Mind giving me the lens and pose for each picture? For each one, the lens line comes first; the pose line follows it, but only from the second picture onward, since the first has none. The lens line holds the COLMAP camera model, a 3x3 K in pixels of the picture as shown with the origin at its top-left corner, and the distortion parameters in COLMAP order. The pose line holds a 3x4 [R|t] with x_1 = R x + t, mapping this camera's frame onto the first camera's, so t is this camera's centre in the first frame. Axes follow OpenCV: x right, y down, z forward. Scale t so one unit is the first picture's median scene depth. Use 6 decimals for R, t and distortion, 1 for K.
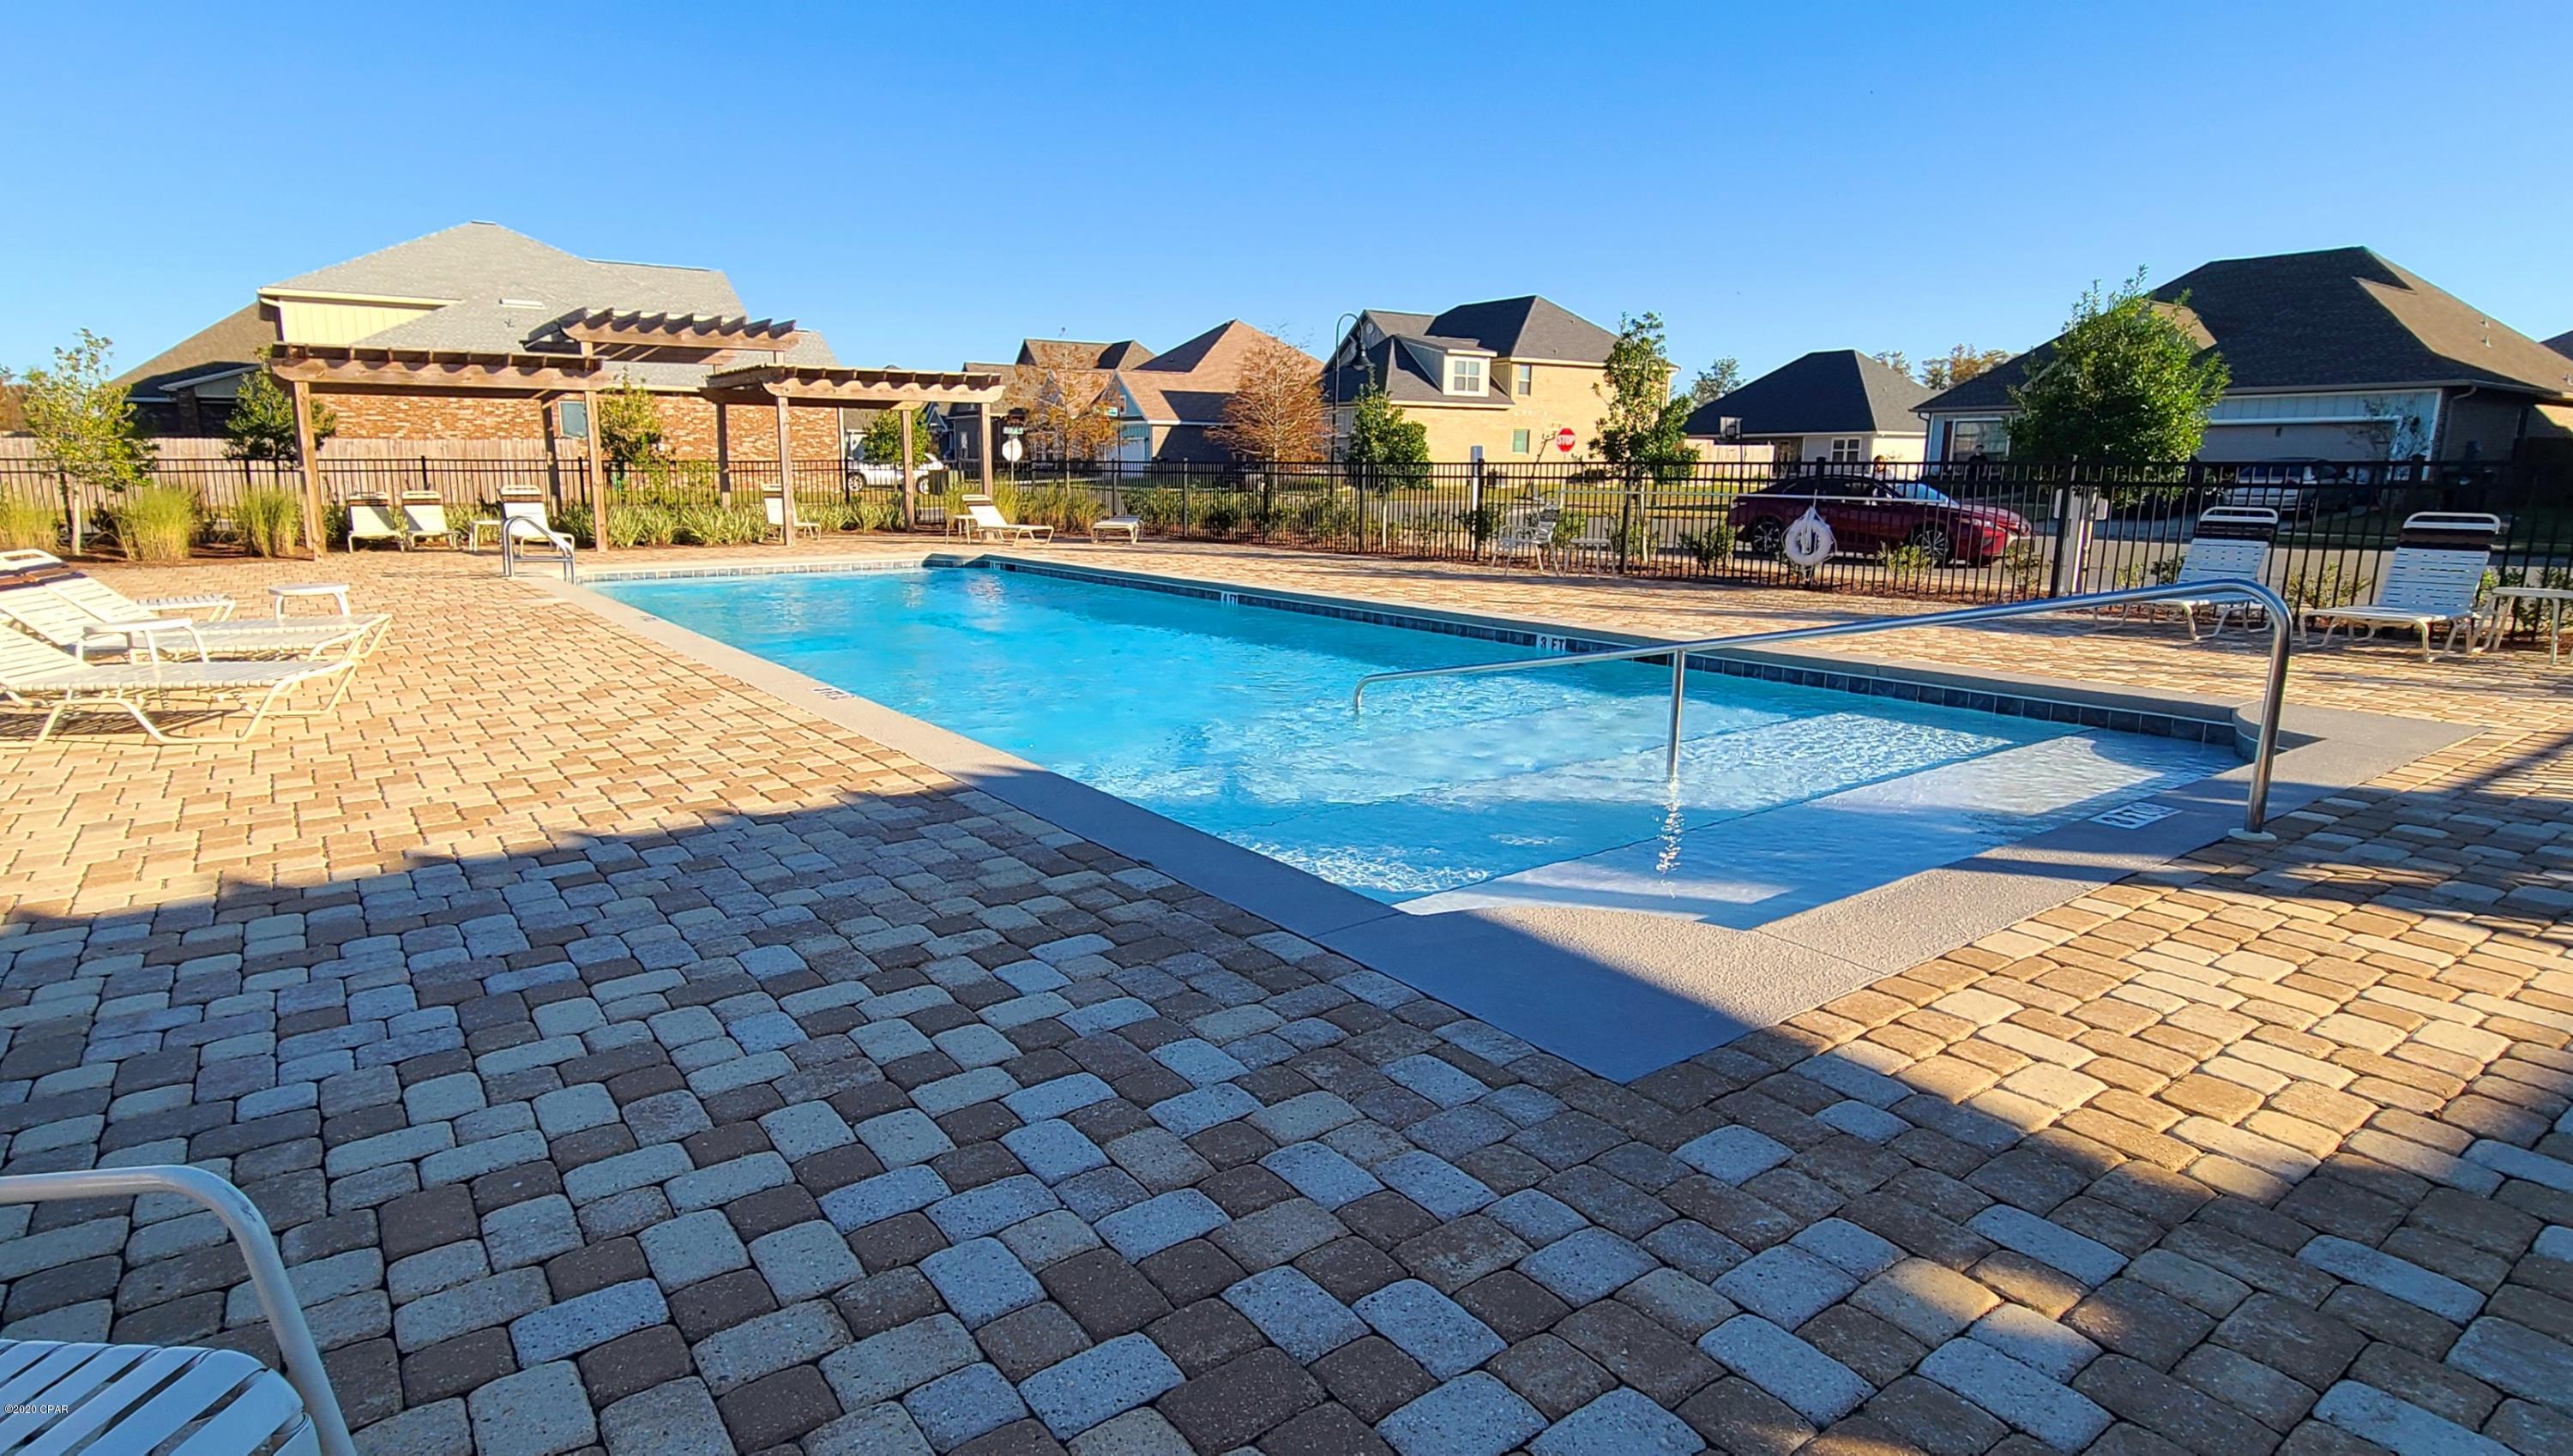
lens RADIAL K [[1329.0, 0, 1283.1], [0, 1329.0, 725.9], [0, 0, 1]] dist [-0.002239, -0.000122]
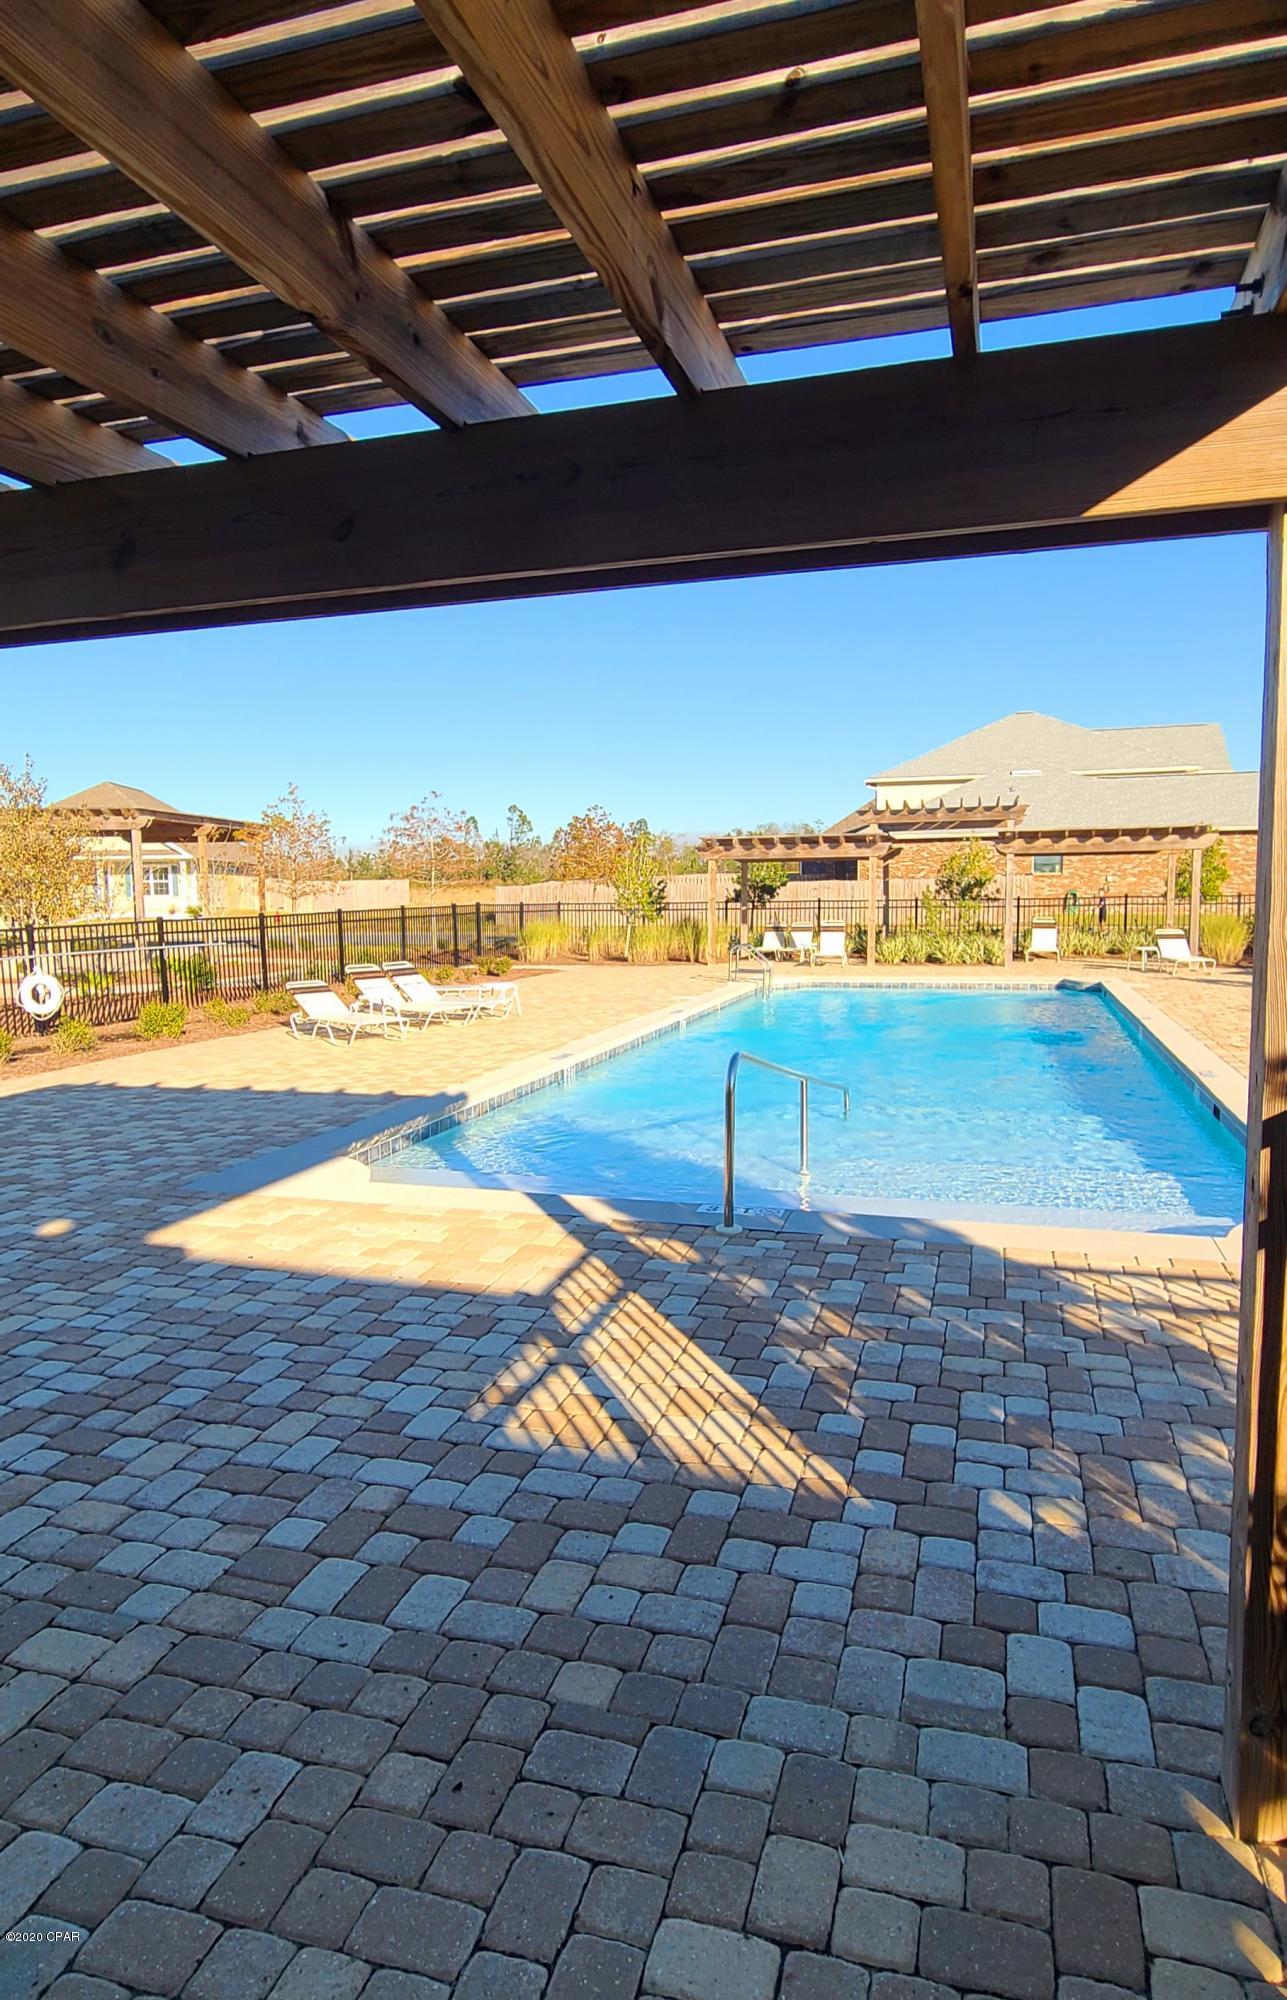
lens RADIAL K [[1197.6, 0, 641.9], [0, 1197.6, 1003.1], [0, 0, 1]] dist [-0.002387, -0.000208]
pose [[0.608137, 0.065088, -0.791159, 0.344783], [-0.138754, 0.990006, -0.025209, -0.023728], [0.781611, 0.125107, 0.611091, 0.020661]]
